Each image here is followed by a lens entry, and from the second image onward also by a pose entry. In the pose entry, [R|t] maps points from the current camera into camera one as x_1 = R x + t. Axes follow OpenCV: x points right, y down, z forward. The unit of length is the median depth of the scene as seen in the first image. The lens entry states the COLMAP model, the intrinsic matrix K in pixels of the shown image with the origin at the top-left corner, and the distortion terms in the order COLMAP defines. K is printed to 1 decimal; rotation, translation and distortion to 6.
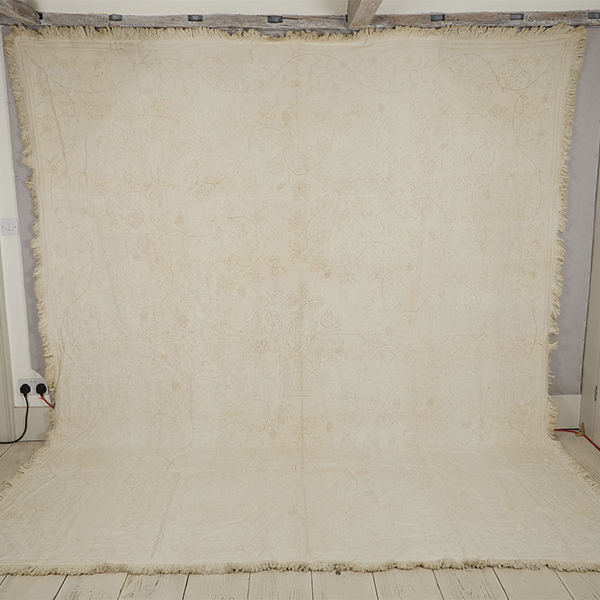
lens RADIAL K [[701.3, 0, 300.1], [0, 701.3, 300.7], [0, 0, 1]] dist [-0.101680, 0.000000]
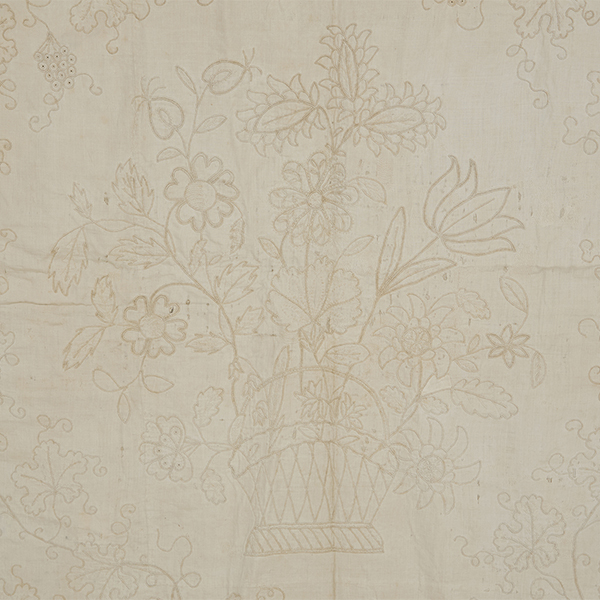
lens RADIAL K [[995.5, 0, 300.1], [0, 995.5, 299.9], [0, 0, 1]] dist [-0.058960, 0.000000]
pose [[0.999960, 0.008212, 0.003637, -0.009622], [-0.008202, 0.999963, -0.002541, 0.058348], [-0.003657, 0.002511, 0.999990, 0.692414]]
